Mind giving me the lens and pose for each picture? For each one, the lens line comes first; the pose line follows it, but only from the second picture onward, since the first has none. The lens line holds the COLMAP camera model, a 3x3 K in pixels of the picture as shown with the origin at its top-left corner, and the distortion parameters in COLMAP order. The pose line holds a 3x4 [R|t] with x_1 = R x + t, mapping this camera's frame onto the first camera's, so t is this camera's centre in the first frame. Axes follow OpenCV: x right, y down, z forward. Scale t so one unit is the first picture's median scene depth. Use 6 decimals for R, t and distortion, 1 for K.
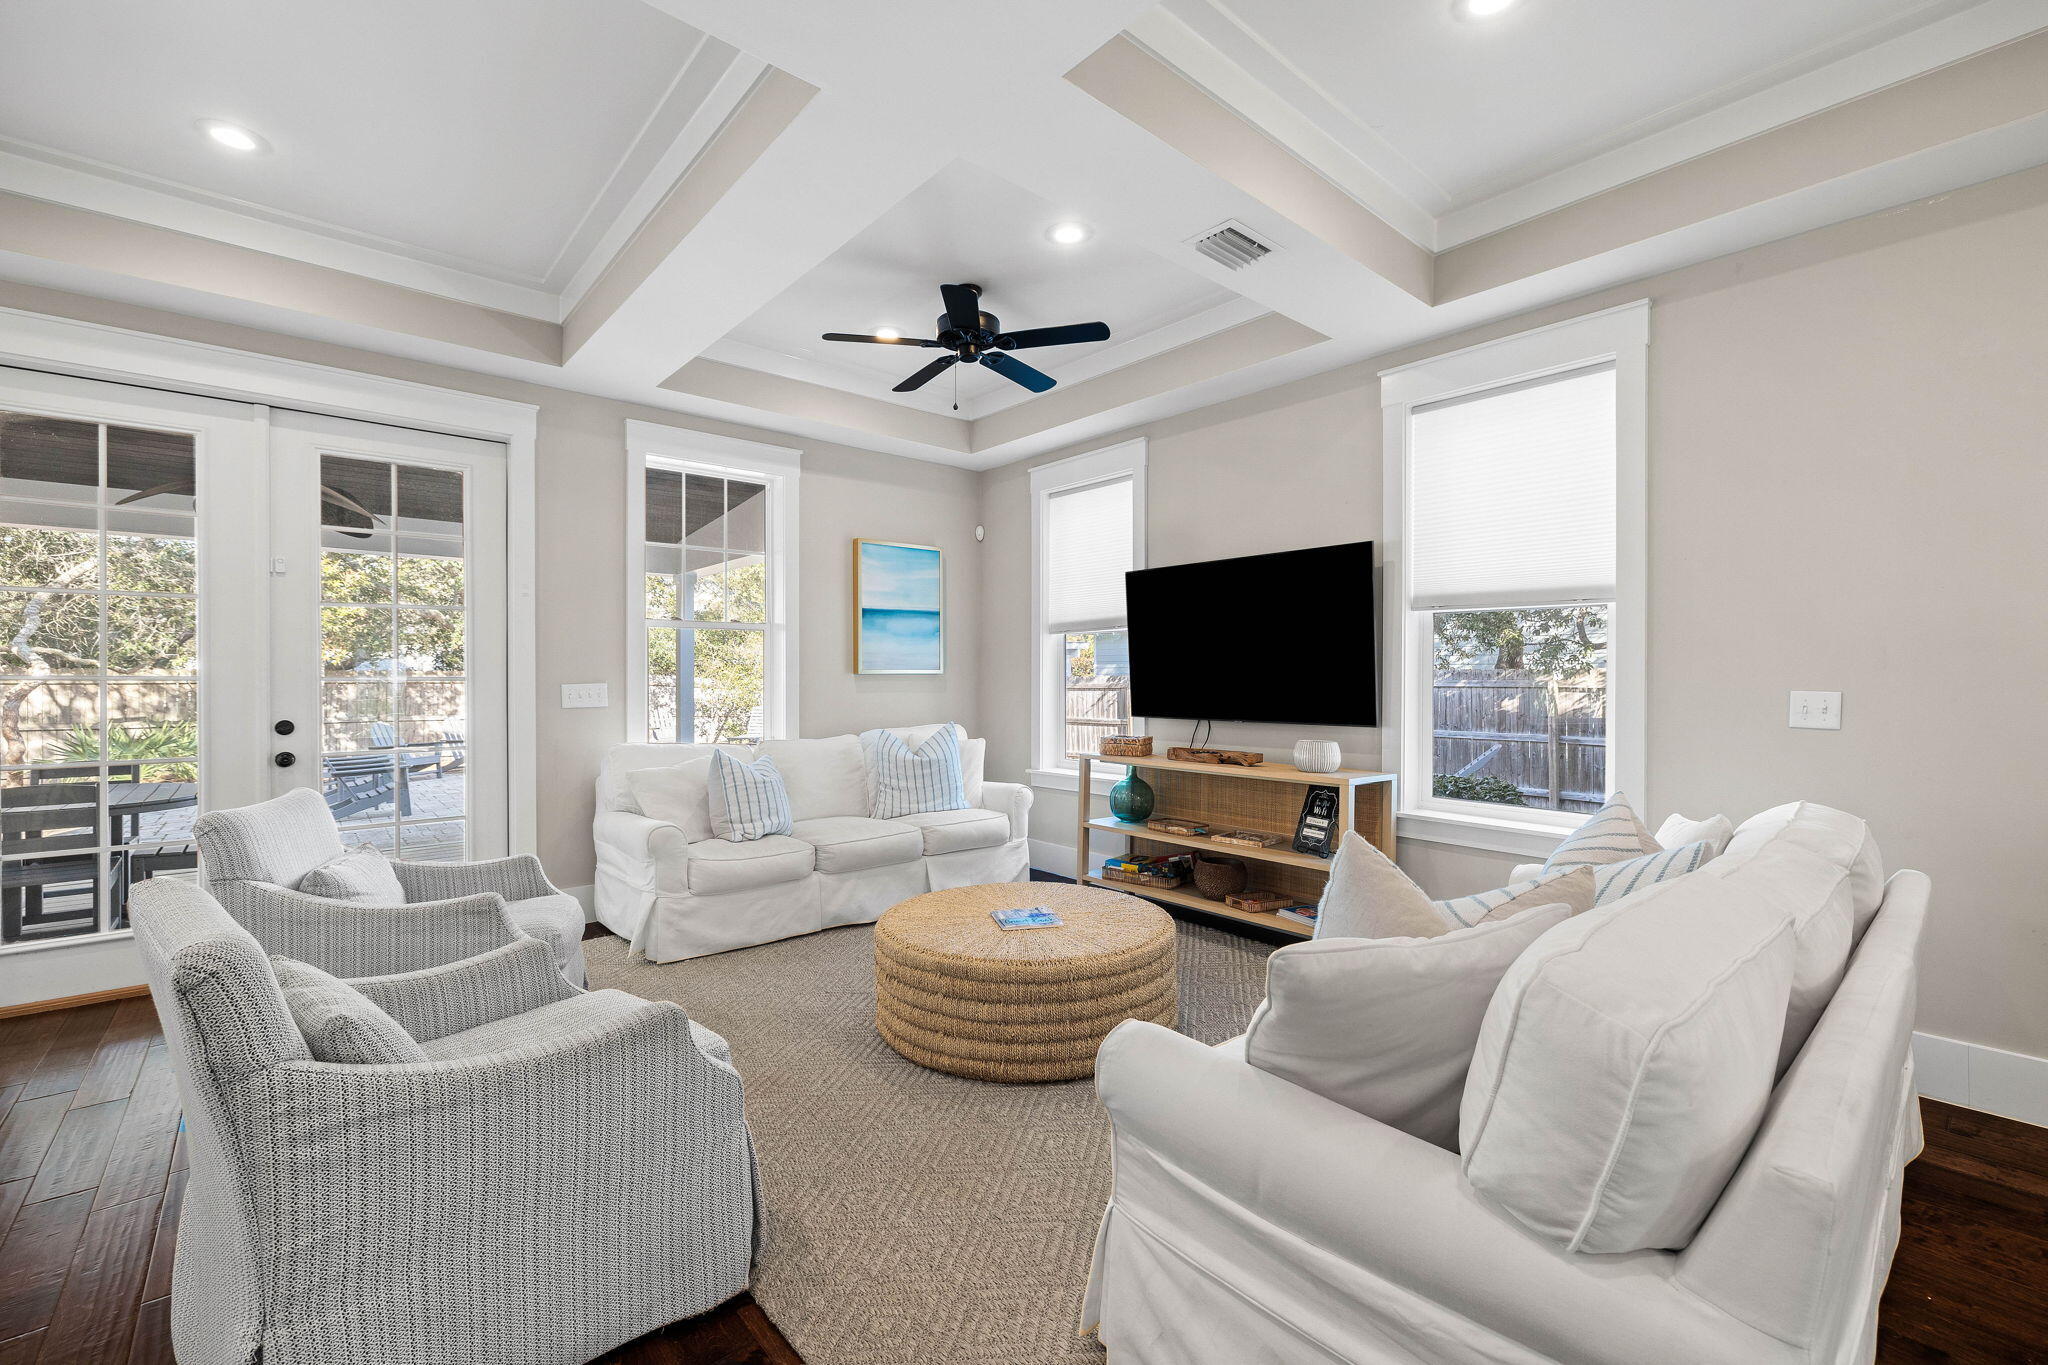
lens RADIAL K [[861.1, 0, 1015.2], [0, 861.1, 690.4], [0, 0, 1]] dist [0.009992, -0.002956]
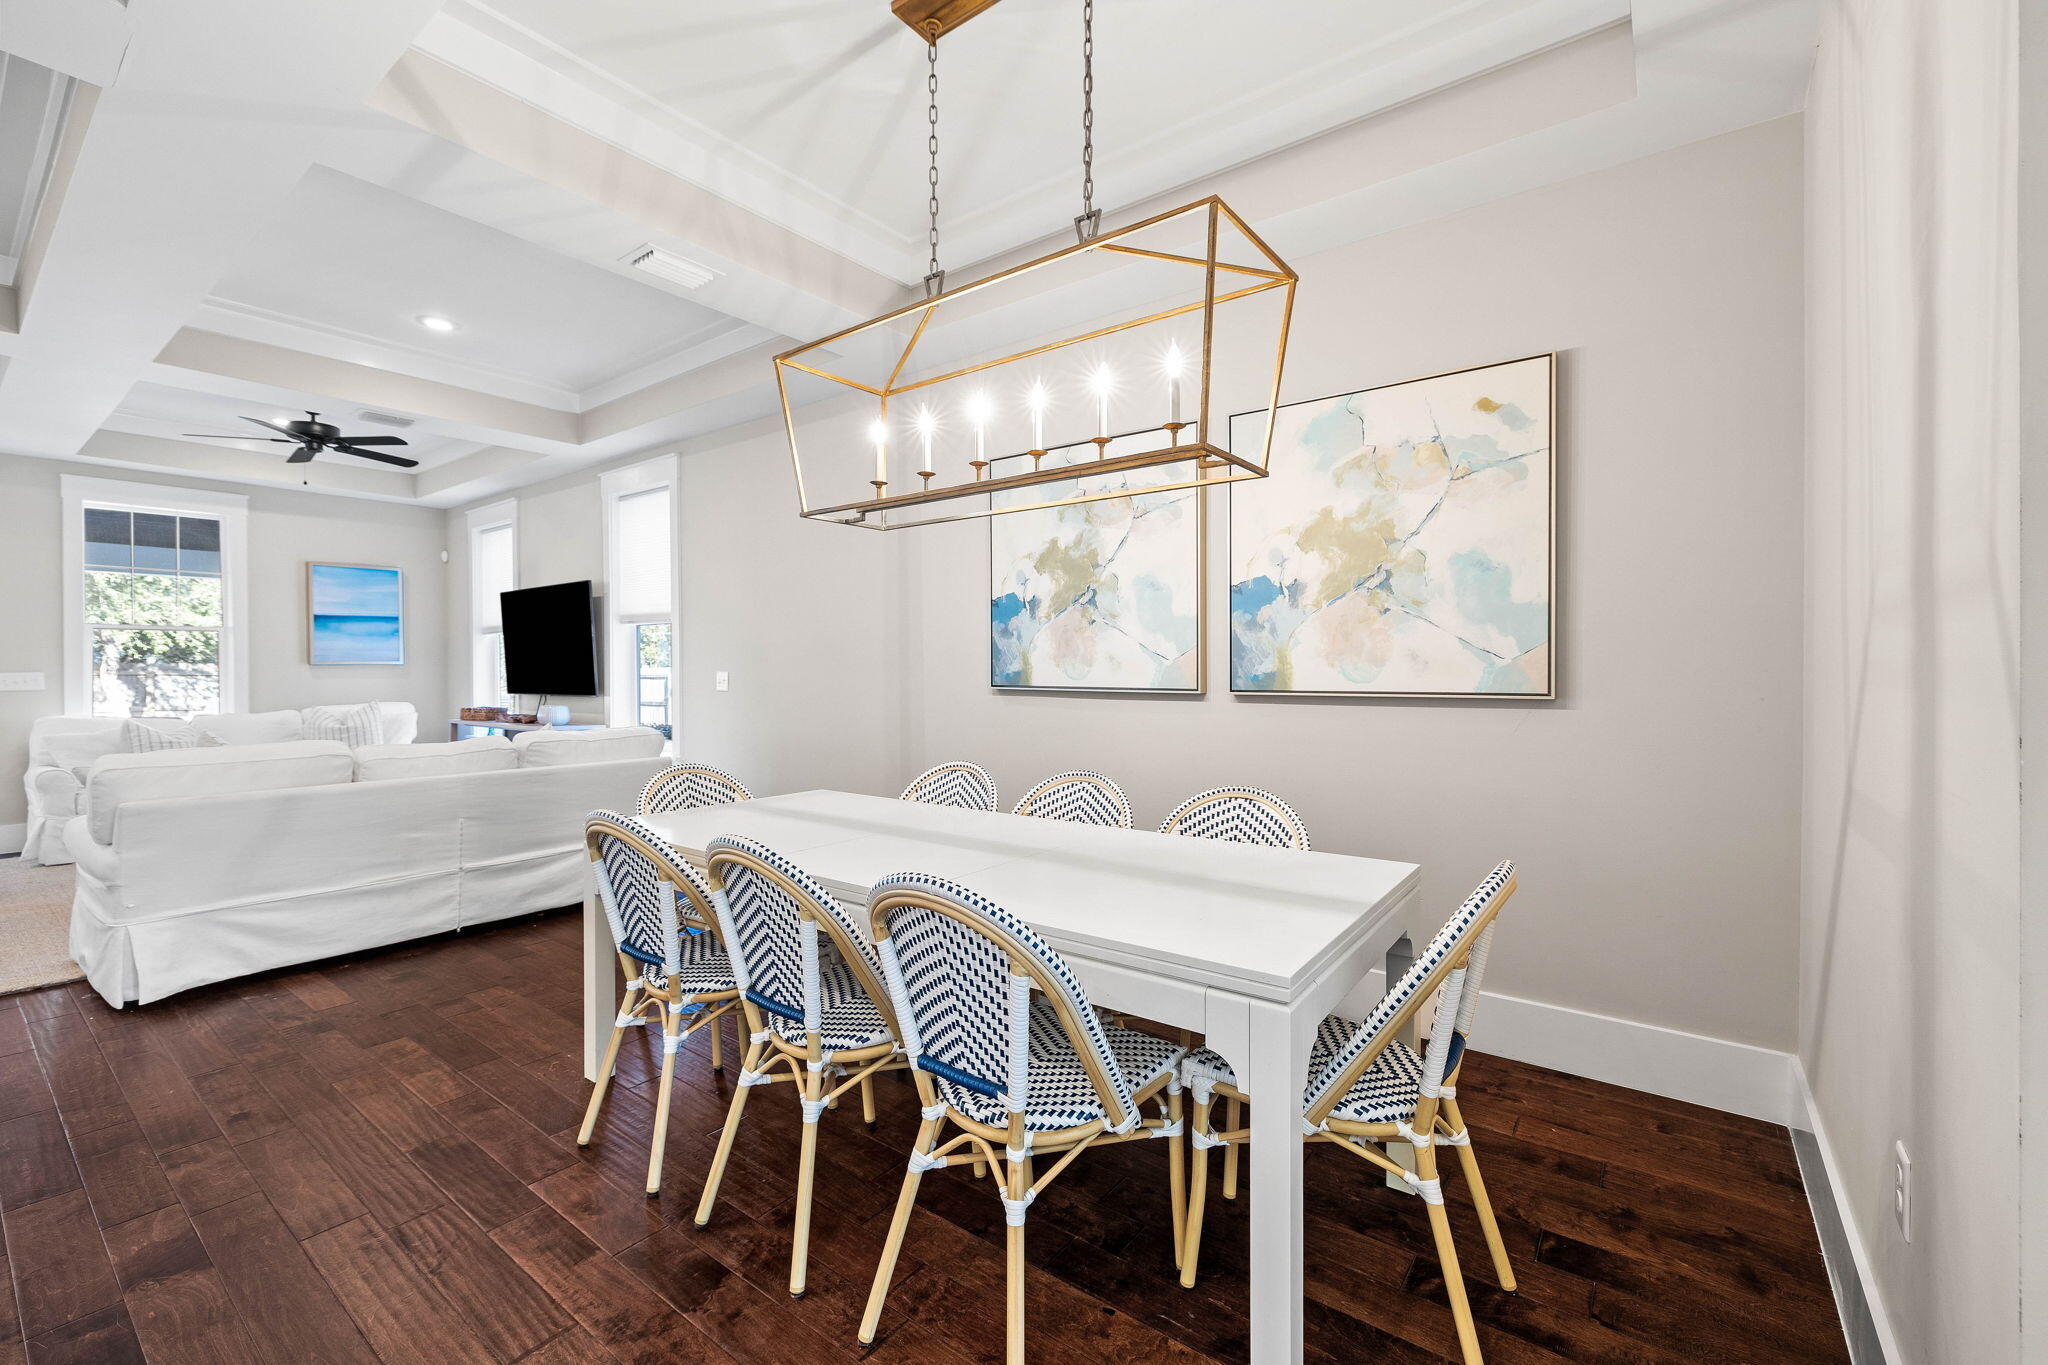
lens RADIAL K [[861.1, 0, 1006.5], [0, 861.1, 684.9], [0, 0, 1]] dist [0.009992, -0.002956]
pose [[0.980757, -0.007738, 0.195081, 0.663826], [0.006943, 0.999965, 0.004761, 0.014040], [-0.195110, -0.003315, 0.980776, -0.554448]]
